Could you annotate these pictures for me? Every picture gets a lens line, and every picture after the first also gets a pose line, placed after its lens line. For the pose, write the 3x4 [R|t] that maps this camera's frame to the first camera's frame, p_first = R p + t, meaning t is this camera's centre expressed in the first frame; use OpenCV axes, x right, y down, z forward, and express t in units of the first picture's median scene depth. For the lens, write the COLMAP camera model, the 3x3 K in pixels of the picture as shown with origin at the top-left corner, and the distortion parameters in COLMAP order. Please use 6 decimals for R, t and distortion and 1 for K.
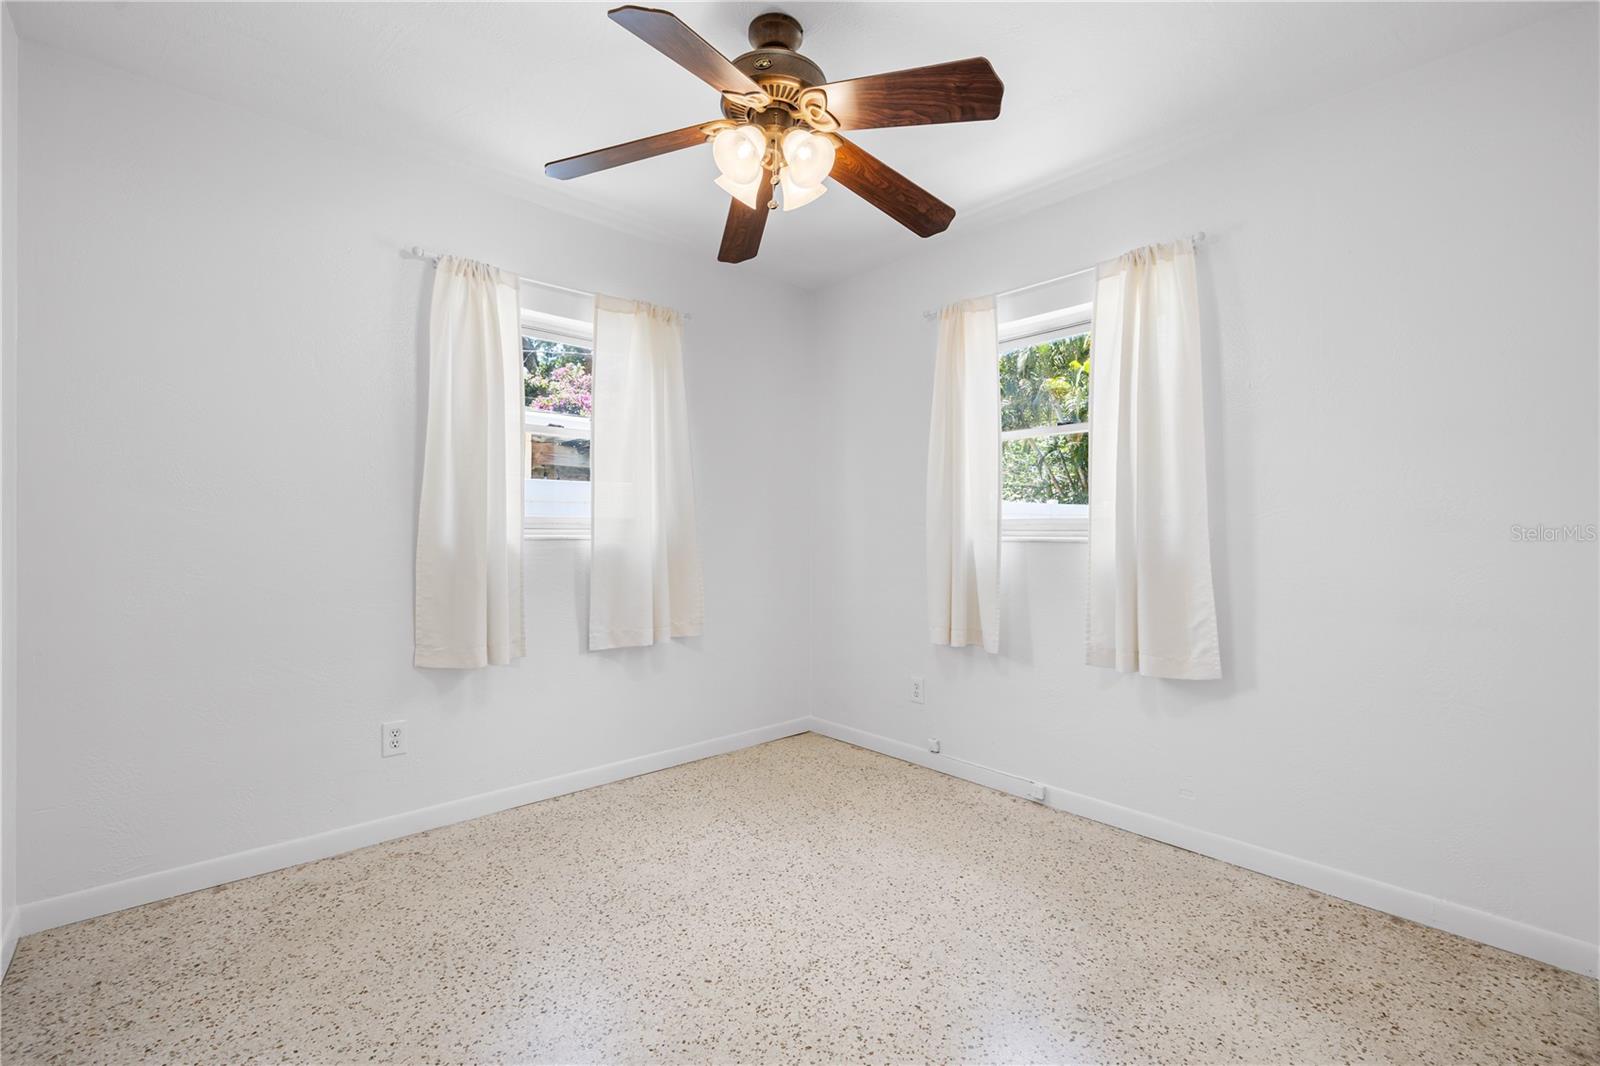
lens RADIAL K [[680.3, 0, 775.3], [0, 680.3, 541.4], [0, 0, 1]] dist [-0.000657, 0.000729]
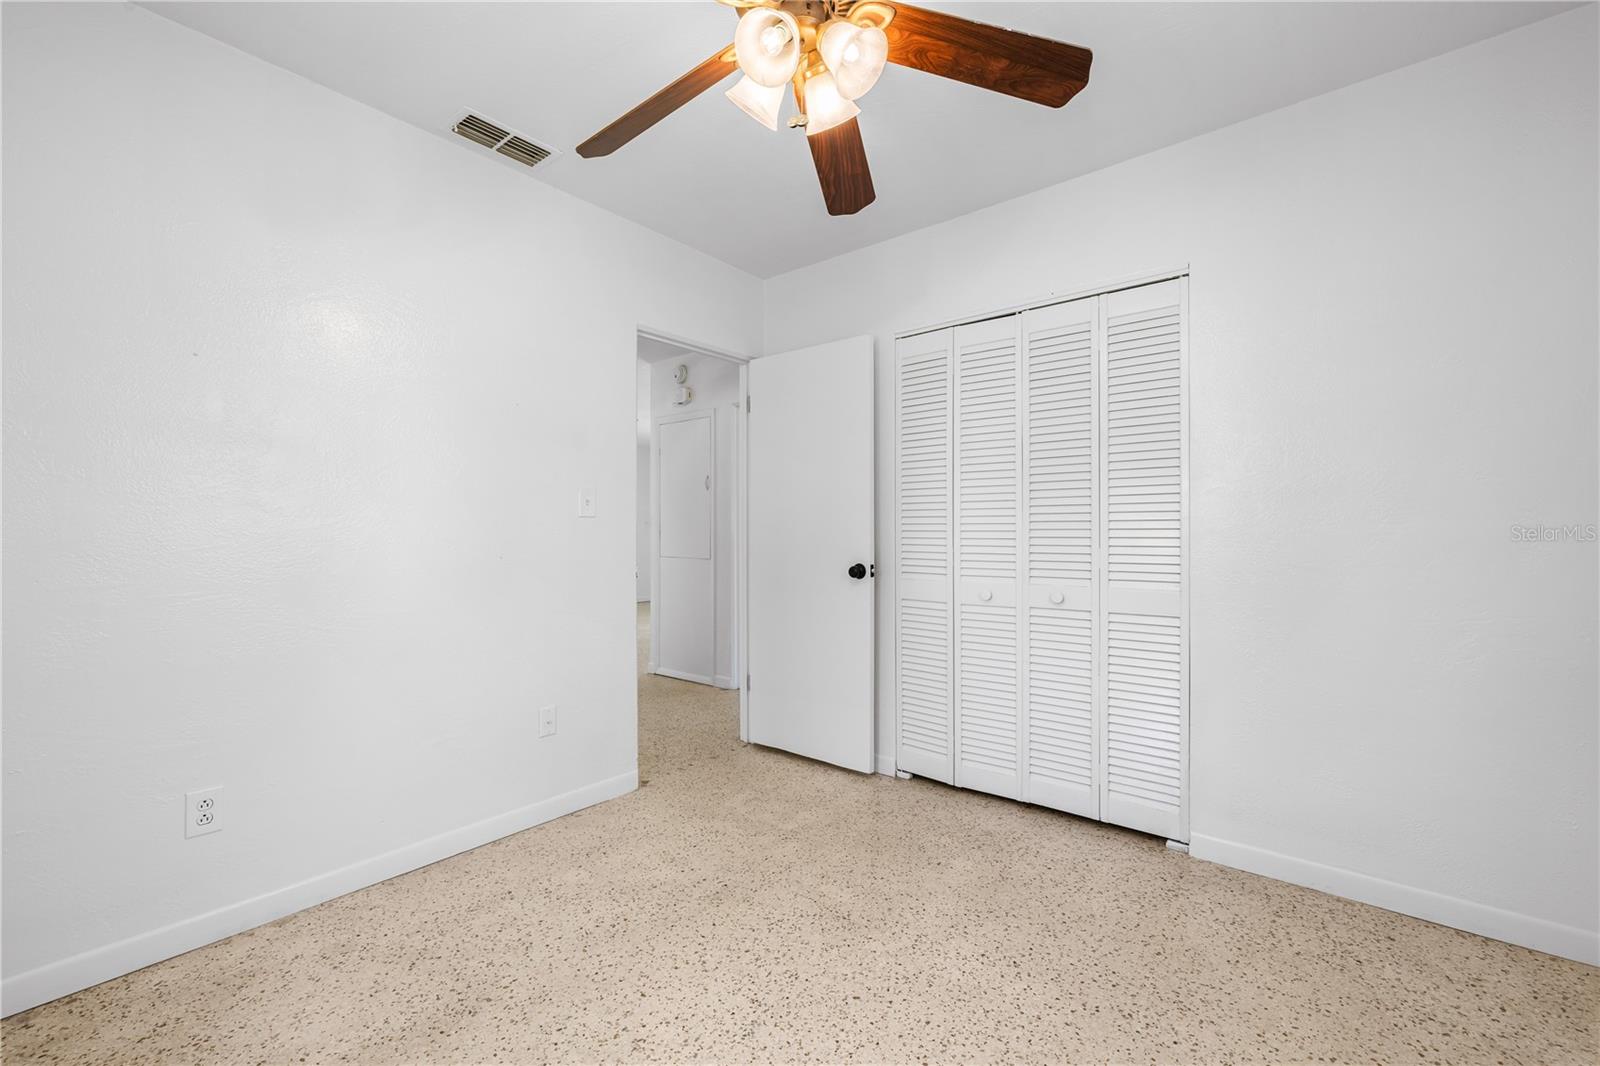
lens RADIAL K [[680.3, 0, 800.2], [0, 680.3, 529.7], [0, 0, 1]] dist [-0.000657, 0.000729]
pose [[-0.983781, -0.002390, -0.179358, 0.129205], [-0.003602, 0.999973, 0.006435, -0.017335], [0.179338, 0.006976, -0.983763, 1.622424]]
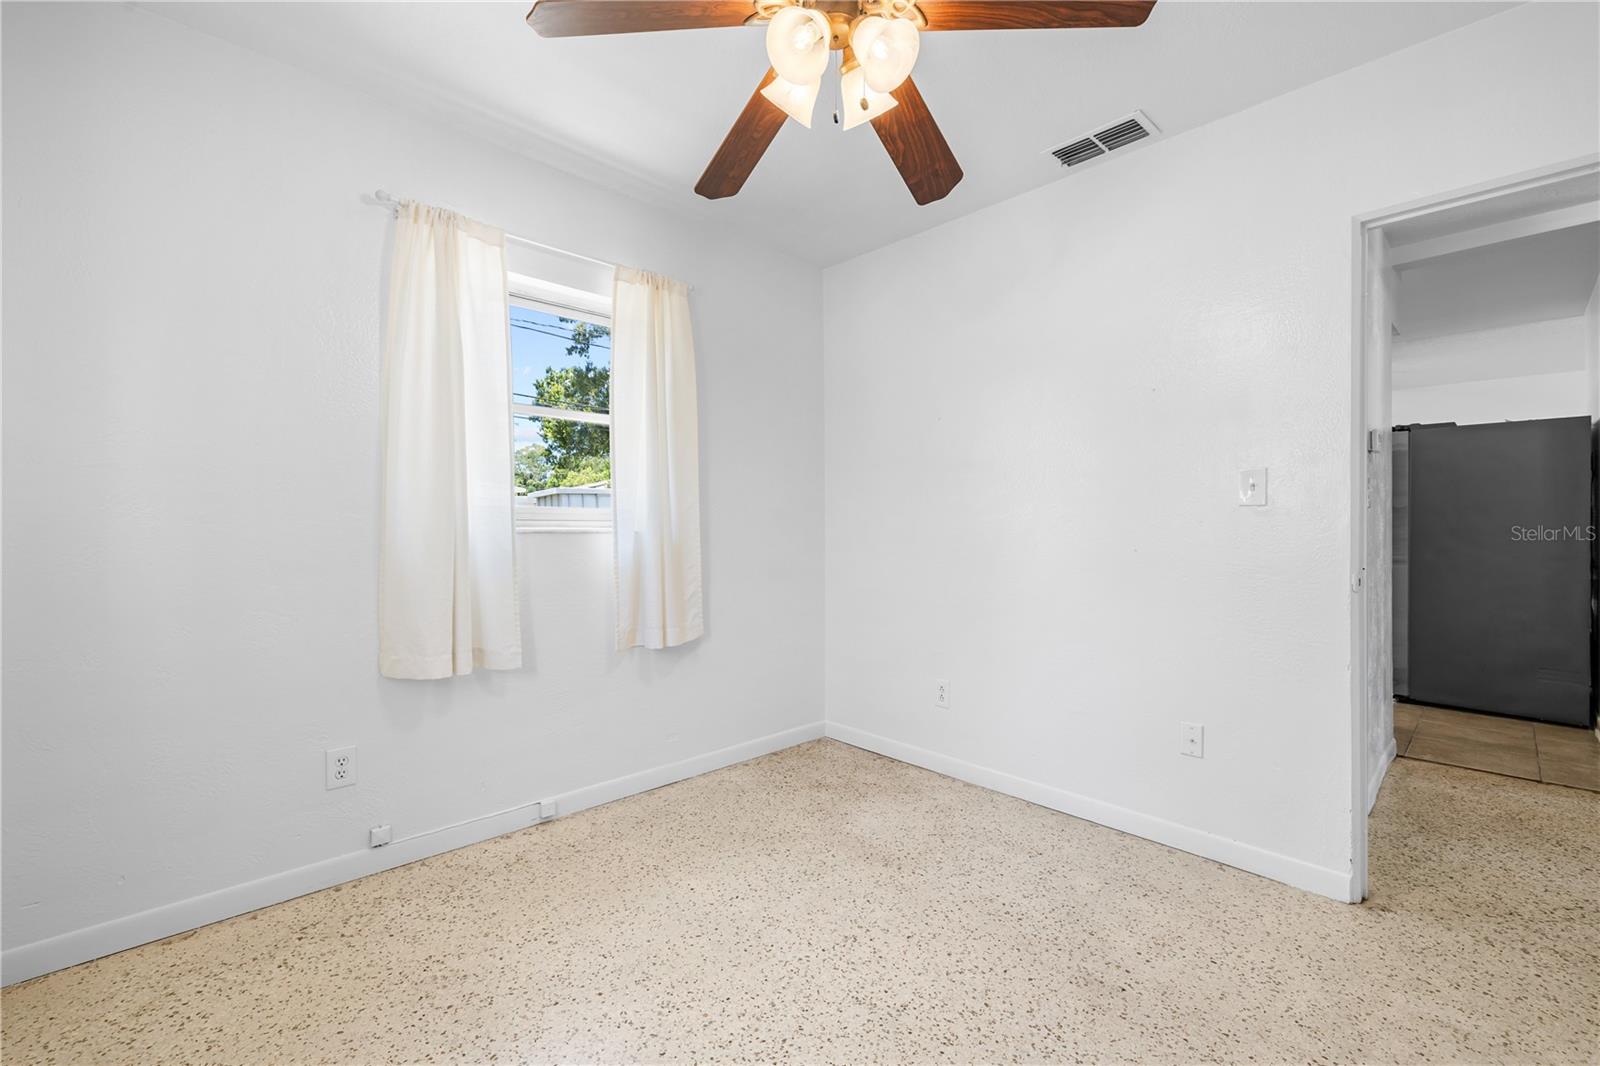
lens RADIAL K [[680.3, 0, 795.9], [0, 680.3, 530.8], [0, 0, 1]] dist [-0.000657, 0.000729]
pose [[-0.043042, -0.011654, 0.999005, -0.732226], [0.008509, 0.999891, 0.012031, -0.013551], [-0.999037, 0.009018, -0.042938, 0.980041]]
